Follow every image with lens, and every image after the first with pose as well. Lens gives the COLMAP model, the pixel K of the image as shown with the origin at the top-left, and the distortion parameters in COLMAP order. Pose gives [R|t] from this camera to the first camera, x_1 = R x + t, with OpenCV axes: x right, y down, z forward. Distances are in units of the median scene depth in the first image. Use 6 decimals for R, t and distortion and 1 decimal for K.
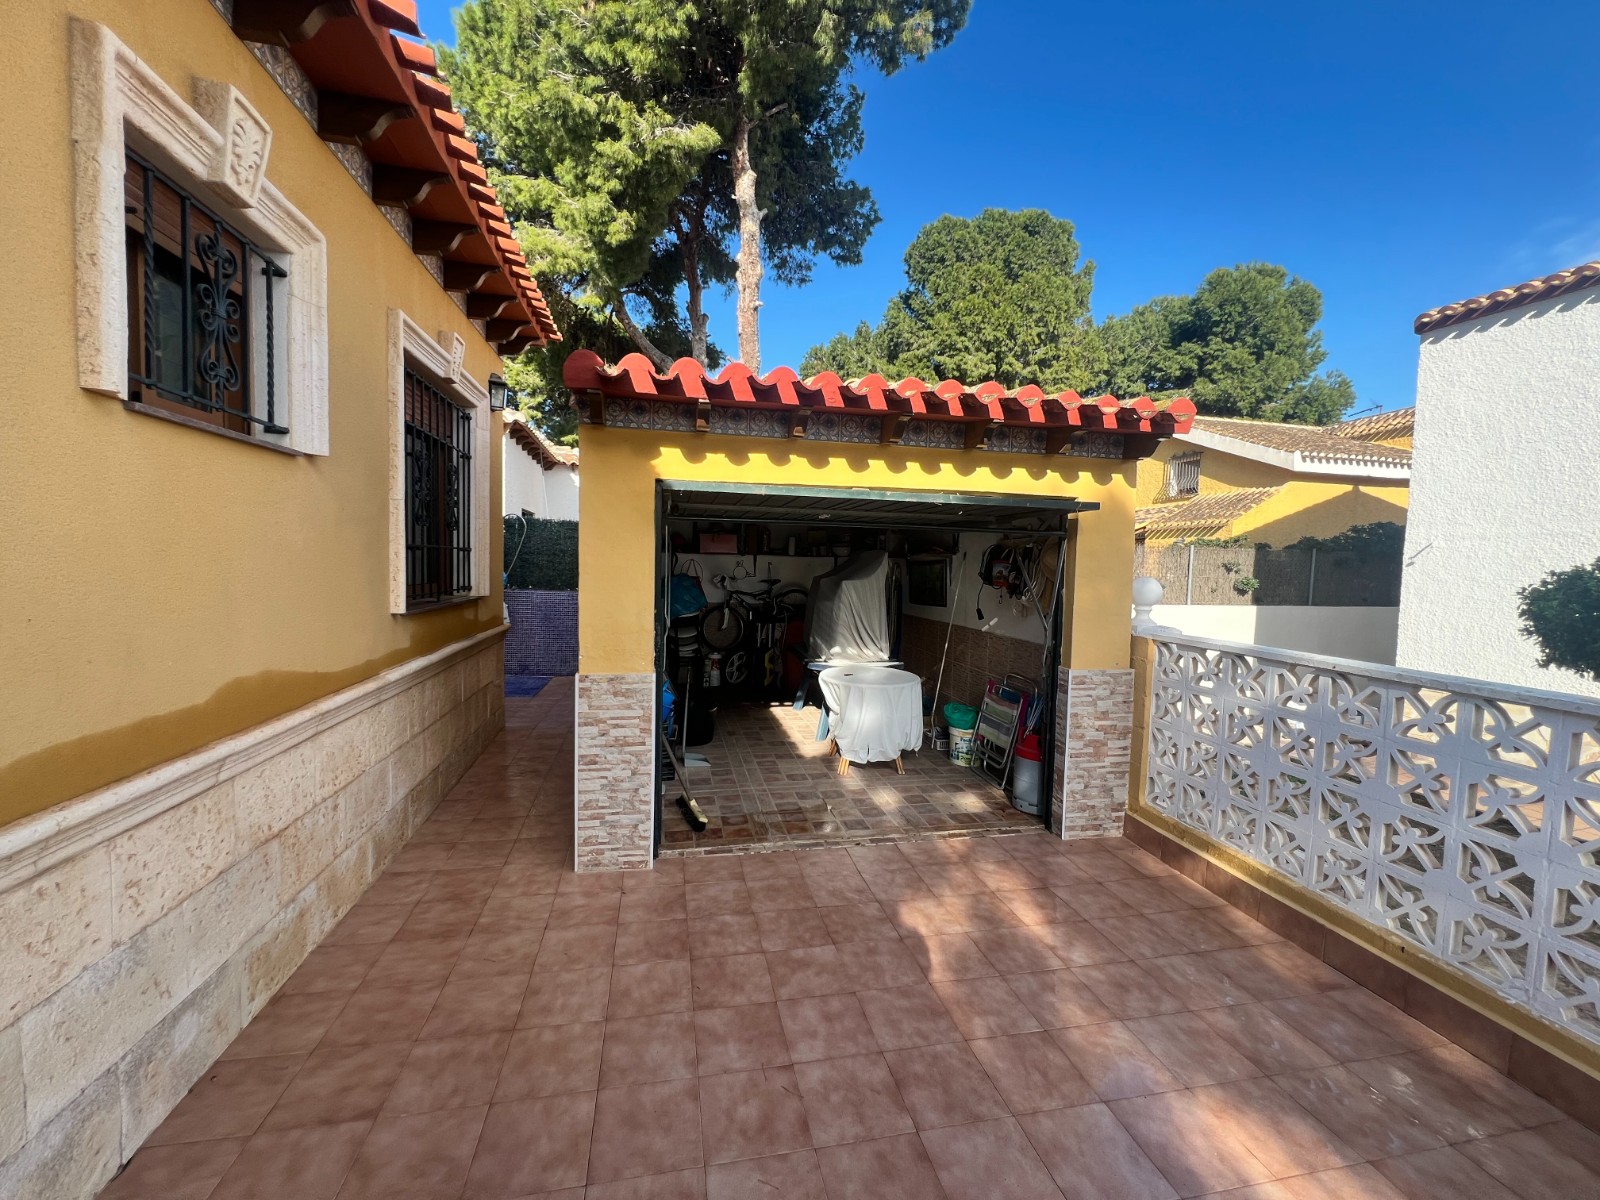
lens RADIAL K [[638.4, 0, 795.2], [0, 638.4, 593.2], [0, 0, 1]] dist [-0.002311, 0.000388]
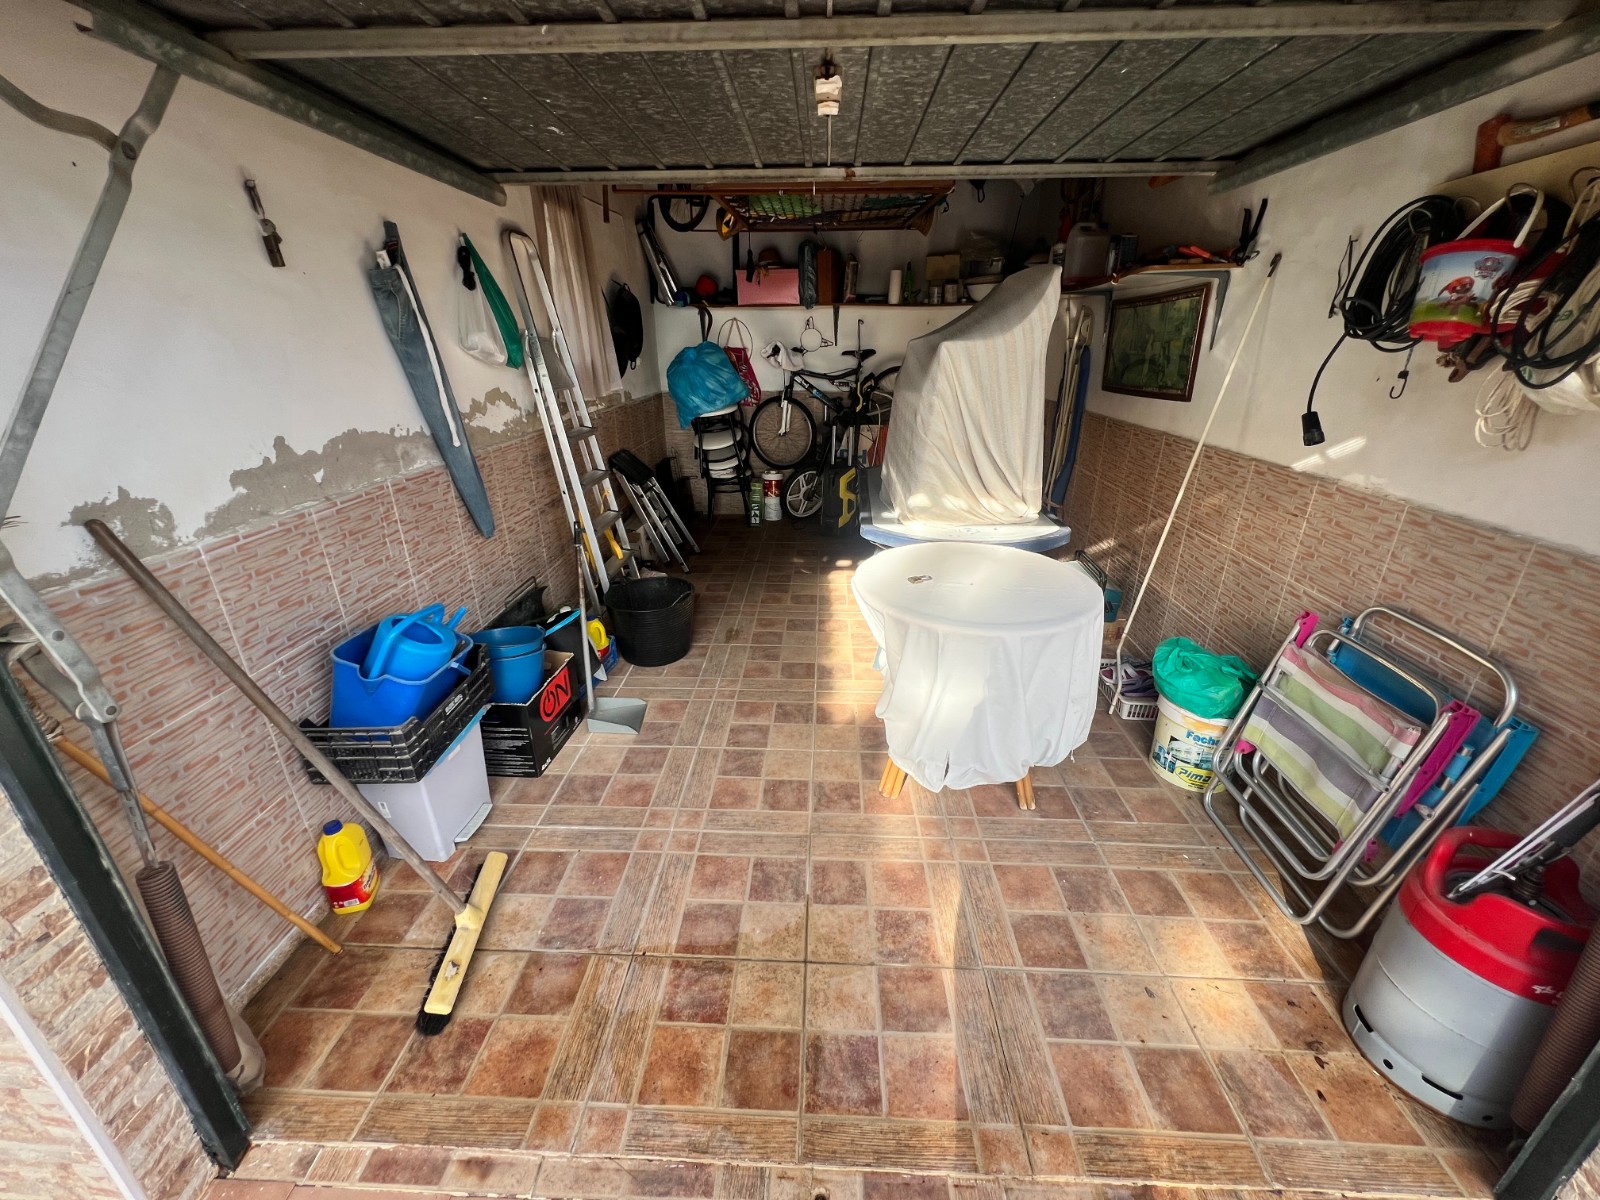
lens RADIAL K [[638.4, 0, 795.2], [0, 638.4, 593.2], [0, 0, 1]] dist [-0.002311, 0.000388]
pose [[0.968200, 0.064475, -0.241725, 0.093856], [0.017935, 0.945846, 0.324121, -0.000517], [0.249533, -0.318149, 0.914612, 0.524257]]
